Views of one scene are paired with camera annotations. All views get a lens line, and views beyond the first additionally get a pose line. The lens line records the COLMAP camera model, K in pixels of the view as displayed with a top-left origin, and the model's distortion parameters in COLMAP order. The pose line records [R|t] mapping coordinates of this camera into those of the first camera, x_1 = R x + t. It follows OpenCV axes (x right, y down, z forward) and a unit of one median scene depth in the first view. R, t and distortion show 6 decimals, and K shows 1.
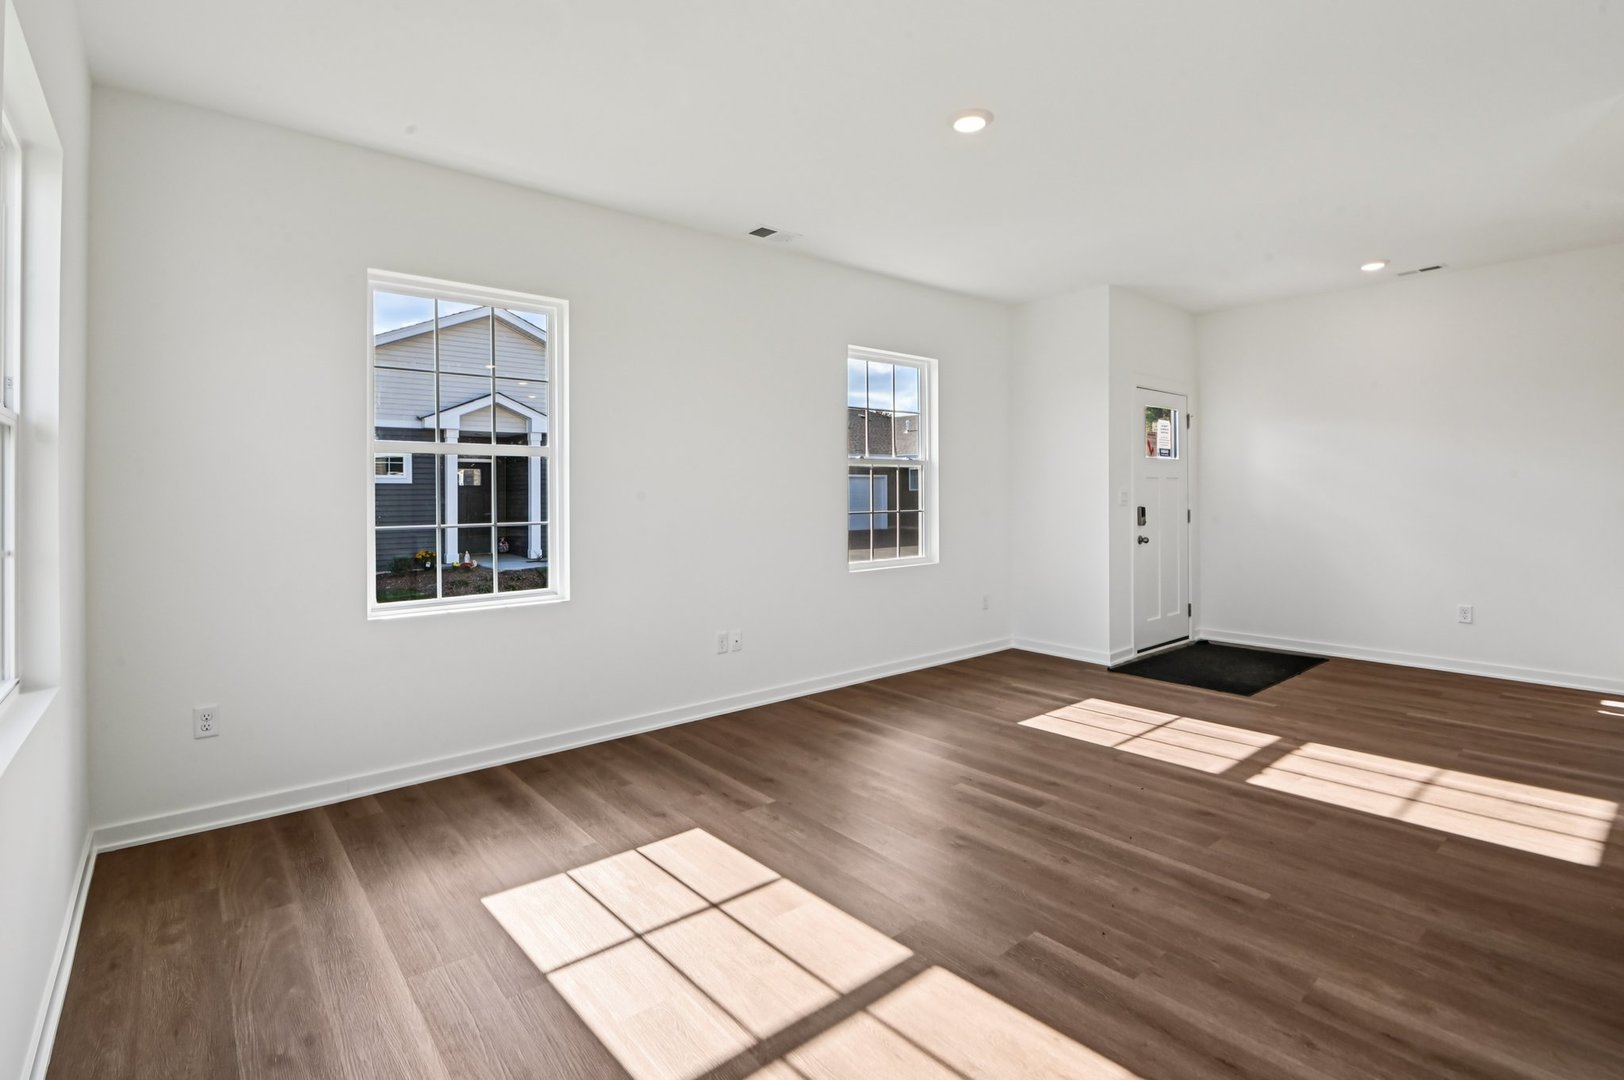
lens RADIAL K [[755.2, 0, 799.7], [0, 755.2, 494.9], [0, 0, 1]] dist [-0.014794, -0.001013]
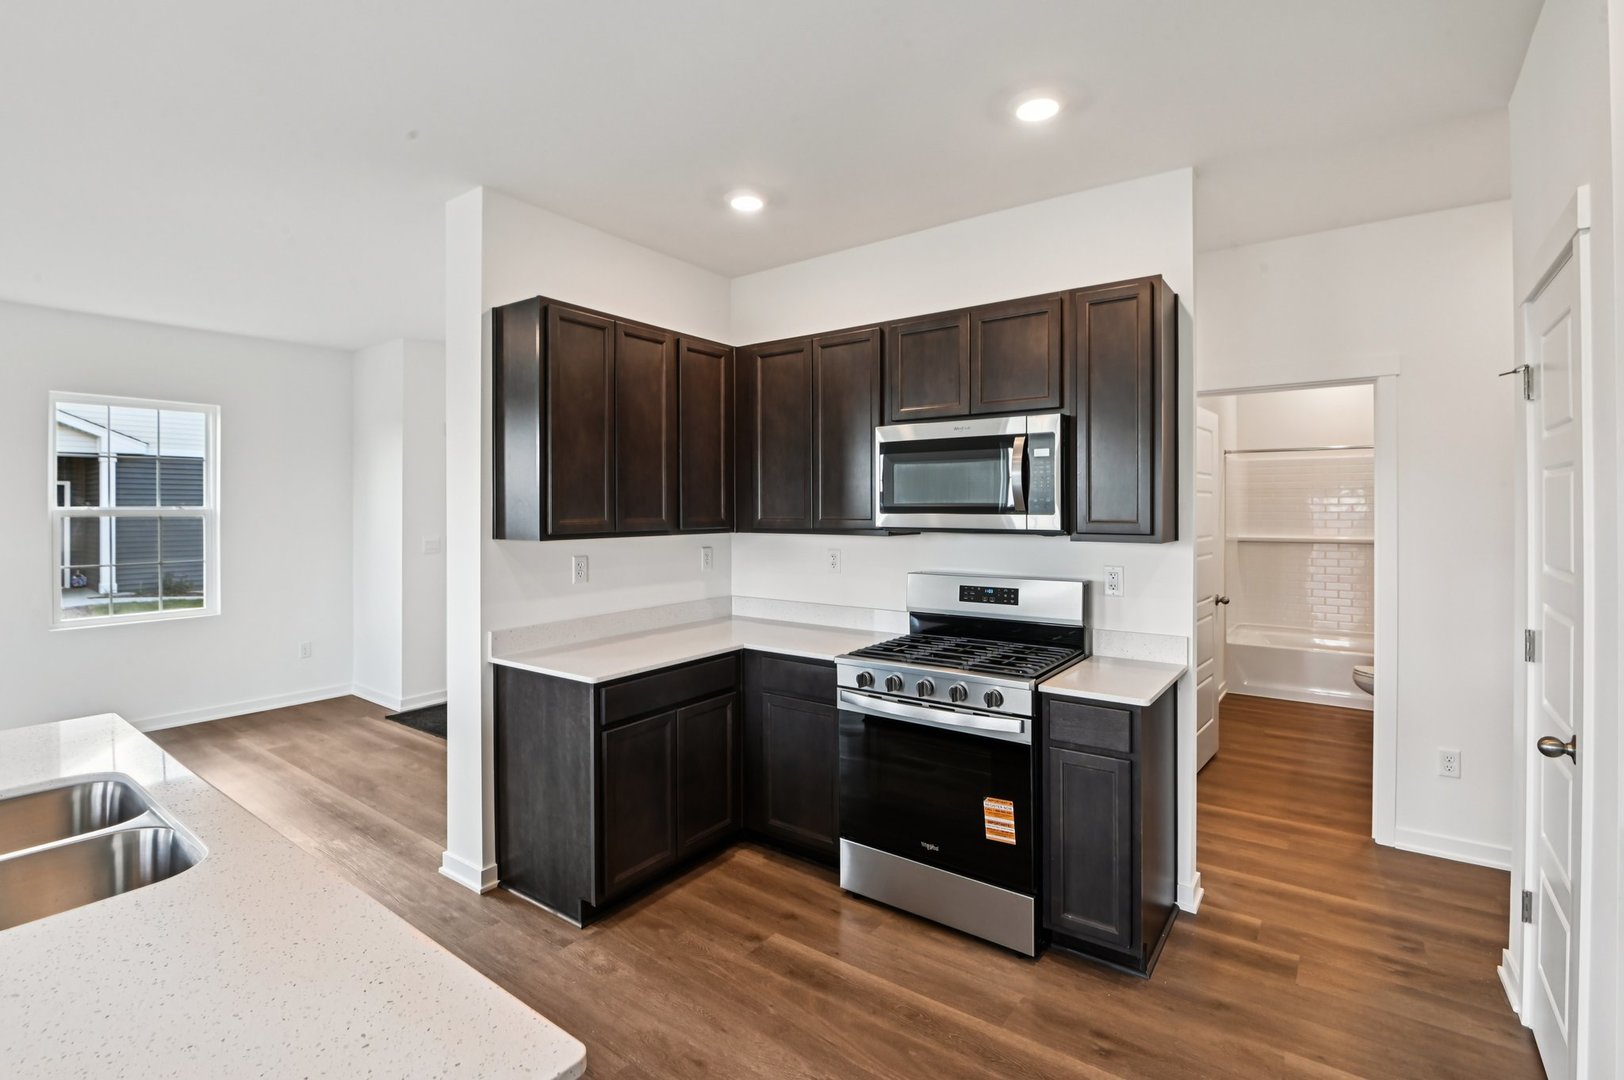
lens RADIAL K [[746.9, 0, 801.0], [0, 746.9, 505.7], [0, 0, 1]] dist [-0.014753, -0.000208]
pose [[0.974034, 0.003157, 0.226382, 0.706338], [-0.001607, 0.999974, -0.007032, -0.045684], [-0.226398, 0.006485, 0.974013, -0.103726]]
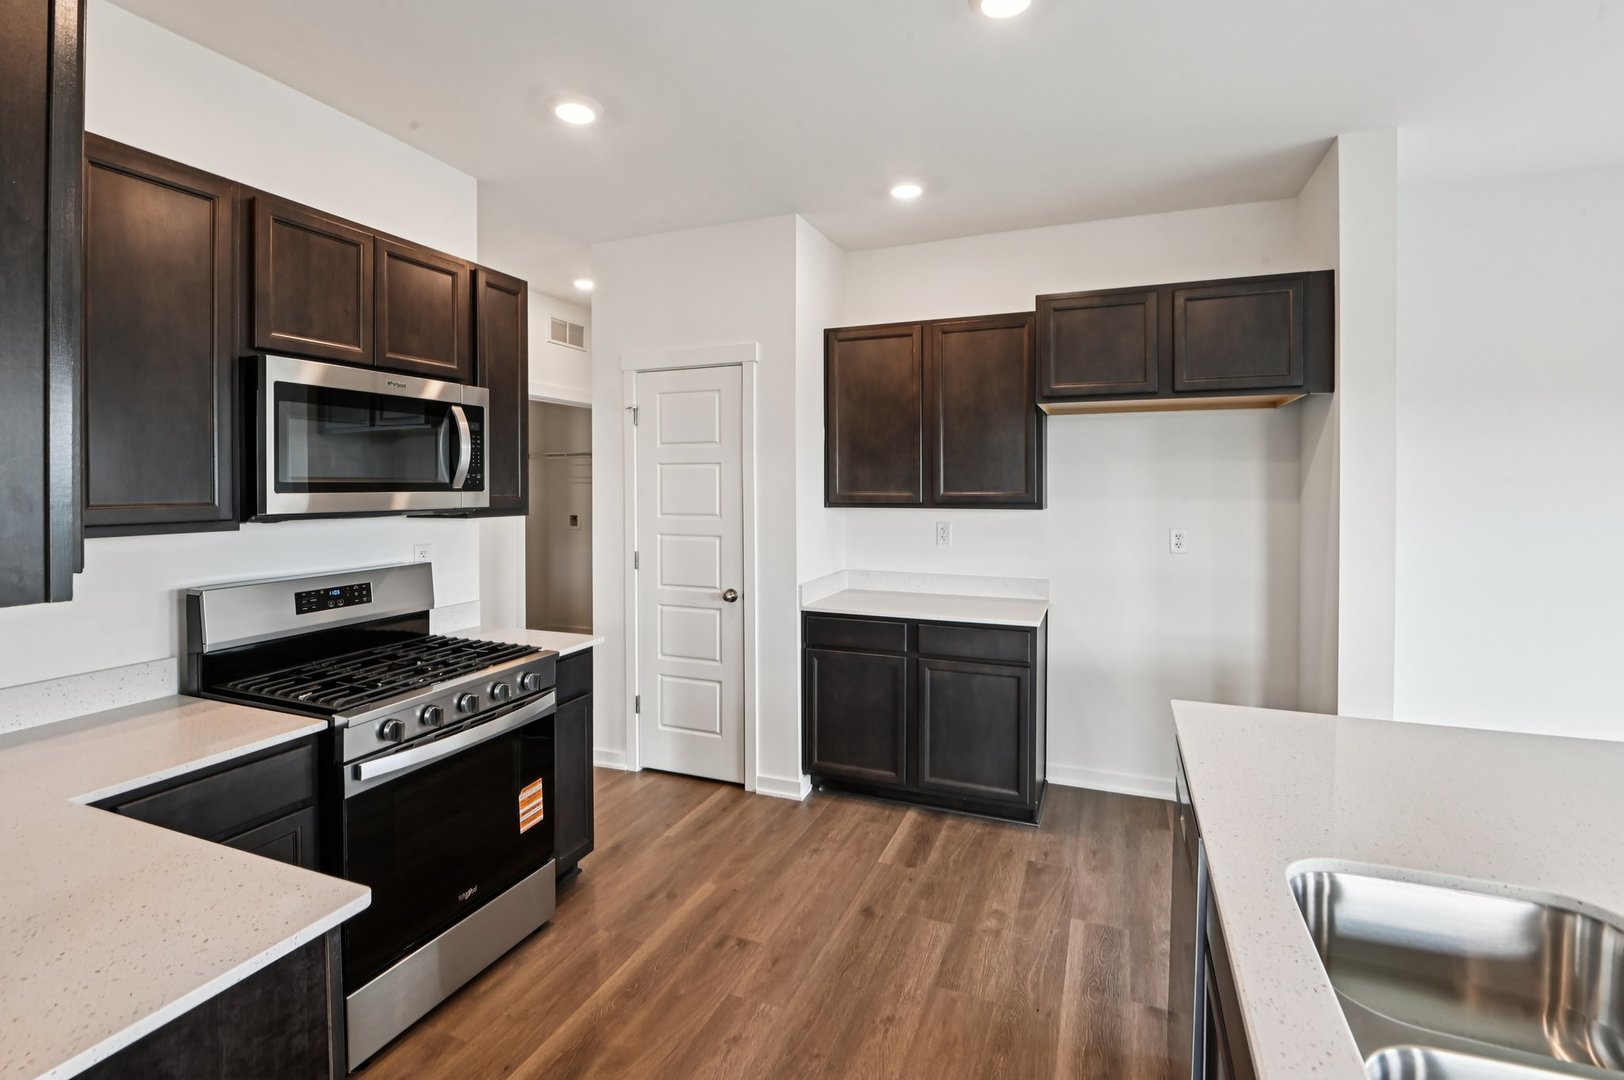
lens RADIAL K [[755.2, 0, 799.7], [0, 755.2, 494.9], [0, 0, 1]] dist [-0.014794, -0.001013]
pose [[-0.464294, -0.005140, 0.885666, 0.463260], [0.007560, 0.999924, 0.009766, -0.044357], [-0.885649, 0.011230, -0.464220, 0.370392]]
